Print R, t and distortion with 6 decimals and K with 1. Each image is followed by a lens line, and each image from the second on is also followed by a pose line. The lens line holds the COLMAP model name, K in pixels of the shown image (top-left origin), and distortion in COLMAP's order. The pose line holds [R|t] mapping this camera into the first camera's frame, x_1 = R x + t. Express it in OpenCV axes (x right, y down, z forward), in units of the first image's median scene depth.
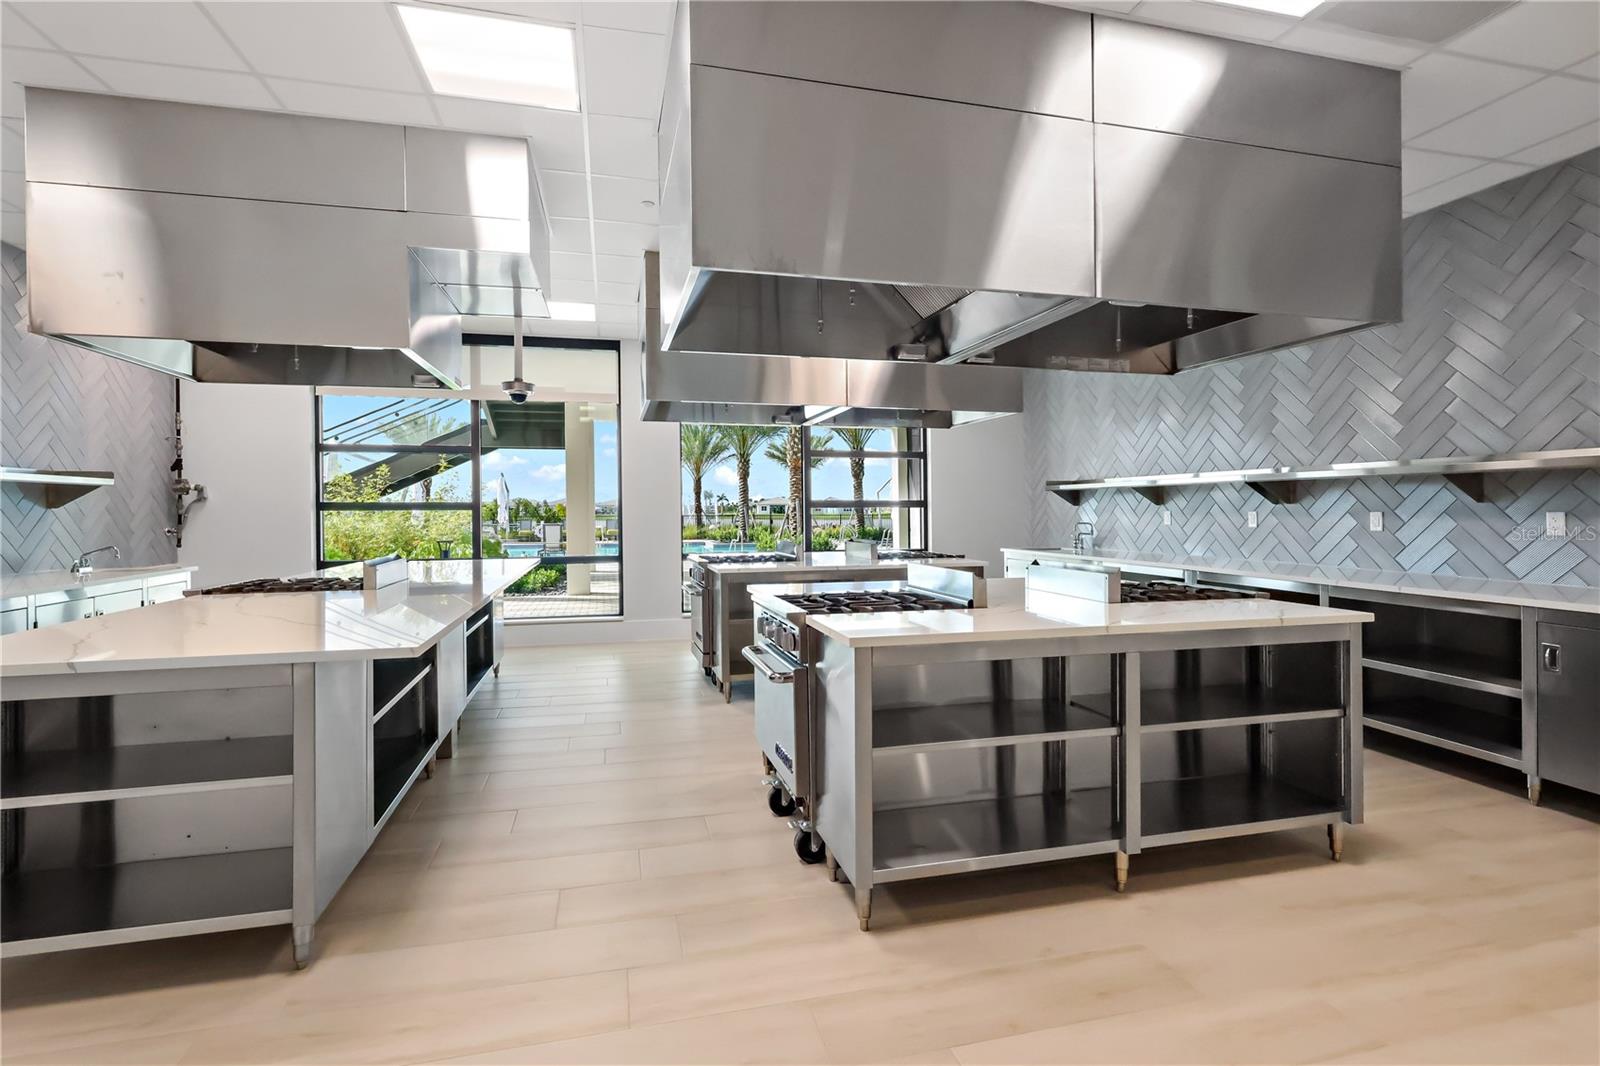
lens RADIAL K [[749.0, 0, 800.0], [0, 749.0, 533.0], [0, 0, 1]] dist [0.002200, 0.000458]
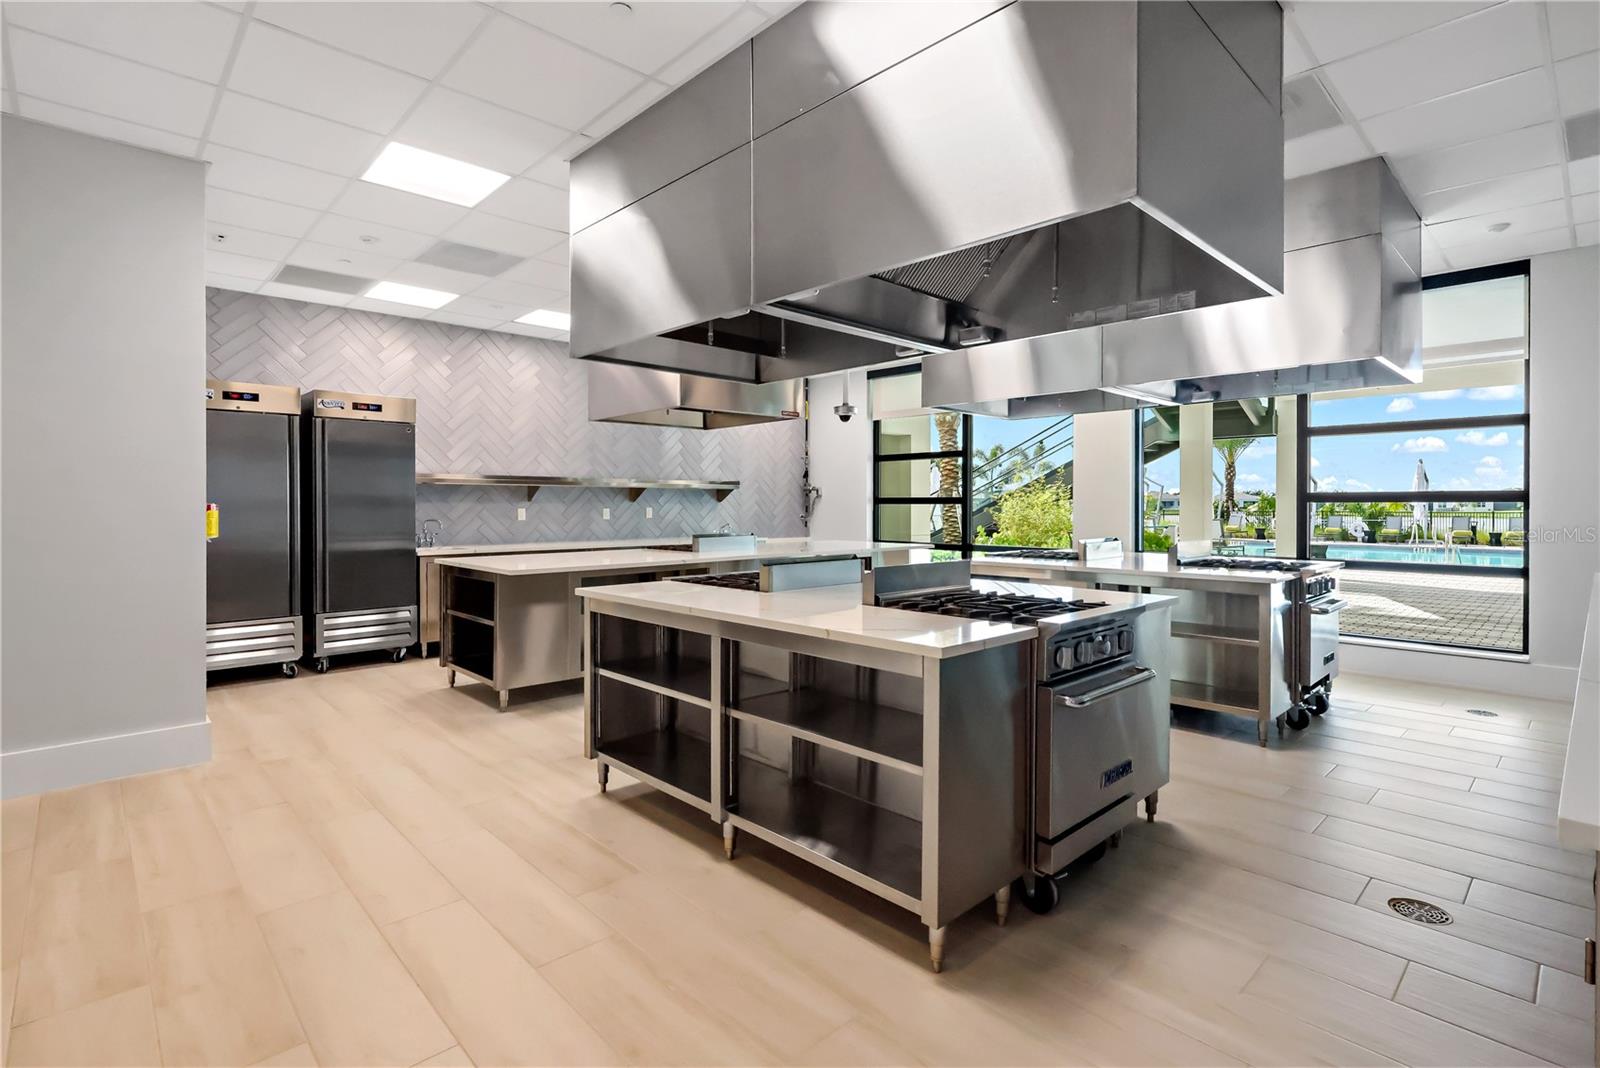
lens RADIAL K [[749.0, 0, 800.0], [0, 749.0, 534.0], [0, 0, 1]] dist [0.002200, 0.000458]
pose [[0.503079, 0.037886, -0.863409, 0.807159], [-0.029608, 0.999208, 0.026593, -0.011980], [0.863733, 0.012185, 0.503802, 0.312730]]
